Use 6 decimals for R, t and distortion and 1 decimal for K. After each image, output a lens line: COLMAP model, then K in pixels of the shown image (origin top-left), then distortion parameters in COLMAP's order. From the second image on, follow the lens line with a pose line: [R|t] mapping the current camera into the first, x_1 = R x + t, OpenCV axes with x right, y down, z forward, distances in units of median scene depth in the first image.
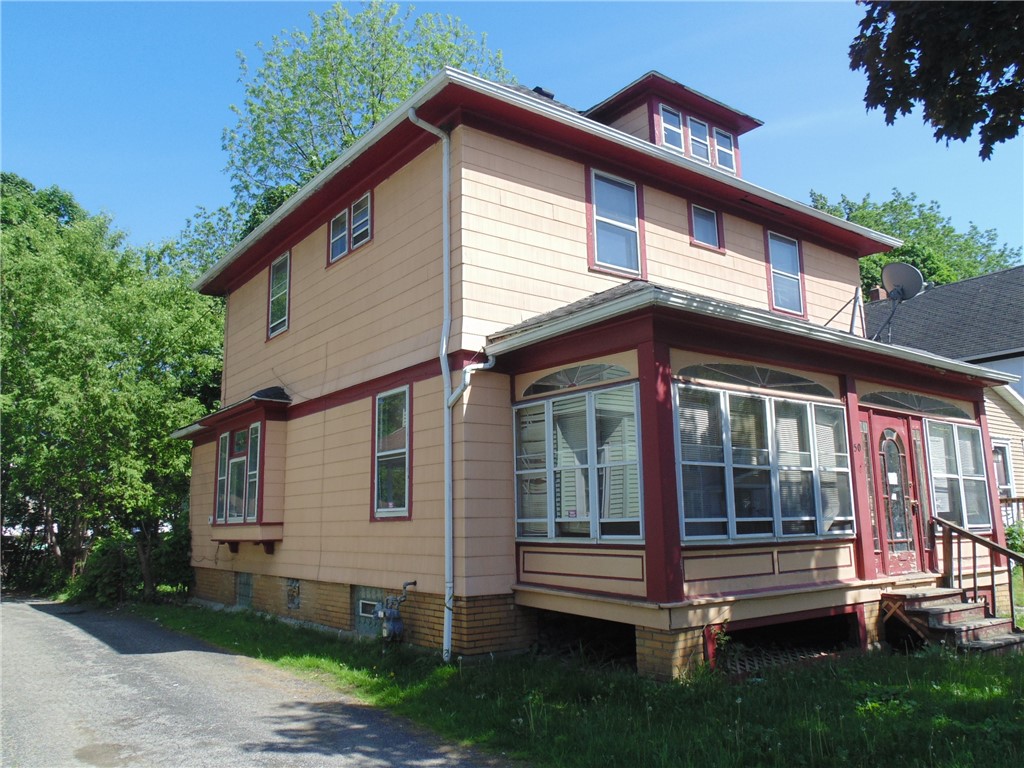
lens RADIAL K [[796.0, 0, 511.4], [0, 796.0, 388.7], [0, 0, 1]] dist [-0.019529, -0.003393]
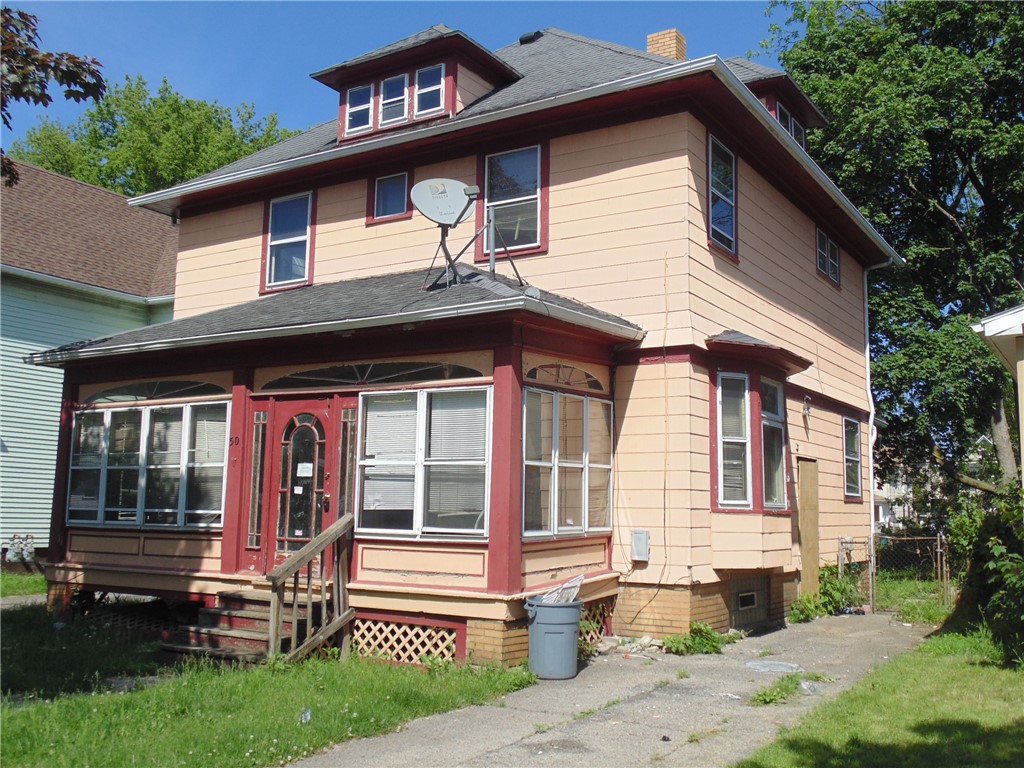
lens RADIAL K [[1009.6, 0, 511.2], [0, 1009.6, 379.4], [0, 0, 1]] dist [-0.004939, 0.000000]
pose [[0.347031, -0.101590, -0.932335, 1.636348], [0.135465, 0.989121, -0.057356, 0.110545], [0.928019, -0.106394, 0.357017, 0.830194]]
